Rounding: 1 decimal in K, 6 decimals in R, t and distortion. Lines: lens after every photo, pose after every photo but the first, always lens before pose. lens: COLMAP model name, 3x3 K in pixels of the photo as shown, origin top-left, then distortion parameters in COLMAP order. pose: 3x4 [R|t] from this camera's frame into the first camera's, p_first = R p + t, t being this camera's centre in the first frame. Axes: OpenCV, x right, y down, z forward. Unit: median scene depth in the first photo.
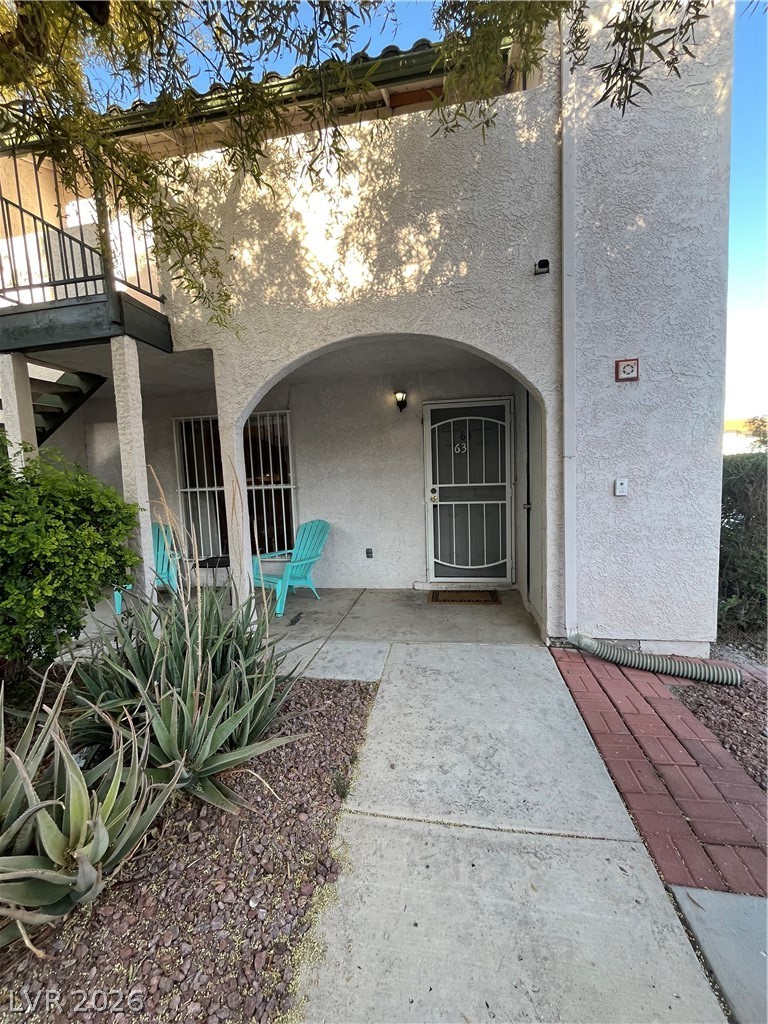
lens RADIAL K [[411.8, 0, 387.1], [0, 411.8, 510.7], [0, 0, 1]] dist [-0.003371, 0.000062]
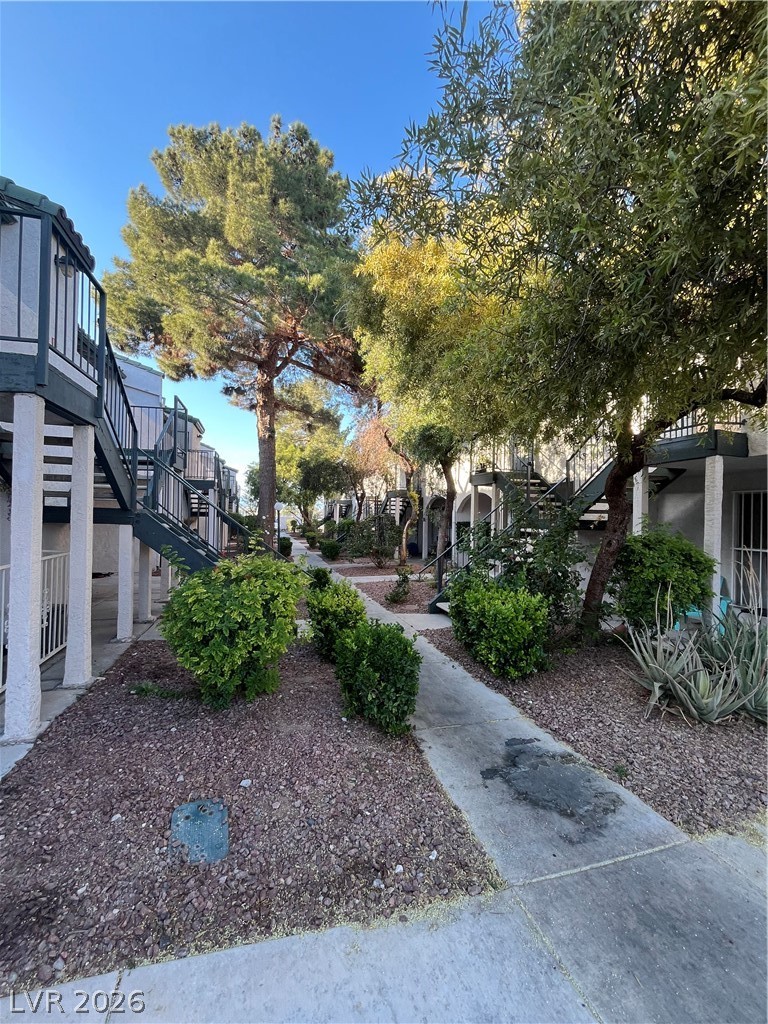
lens RADIAL K [[411.8, 0, 386.6], [0, 411.8, 509.6], [0, 0, 1]] dist [-0.003371, 0.000062]
pose [[0.433479, 0.037393, -0.900387, 0.184768], [-0.127847, 0.991585, -0.020370, -0.008252], [0.892049, 0.123942, 0.434612, -0.581154]]
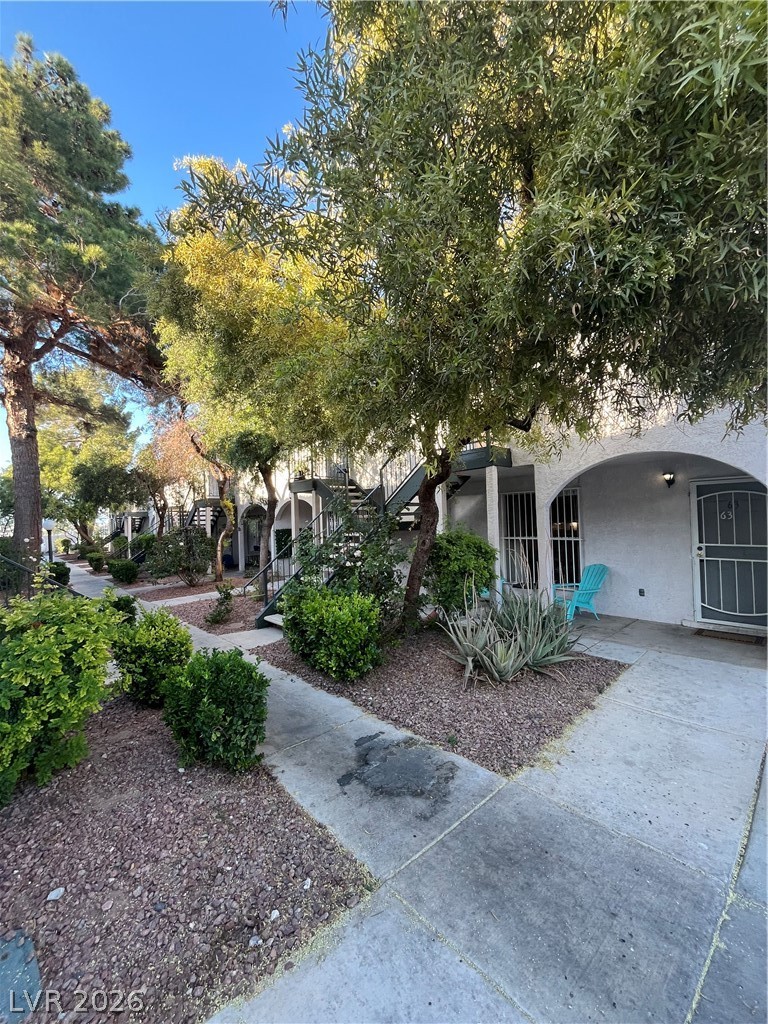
lens RADIAL K [[411.8, 0, 382.8], [0, 411.8, 508.9], [0, 0, 1]] dist [-0.003371, 0.000062]
pose [[0.779203, -0.000973, -0.626770, 0.149689], [-0.058744, 0.995484, -0.074576, -0.018386], [0.624012, 0.094929, 0.775627, -0.622588]]
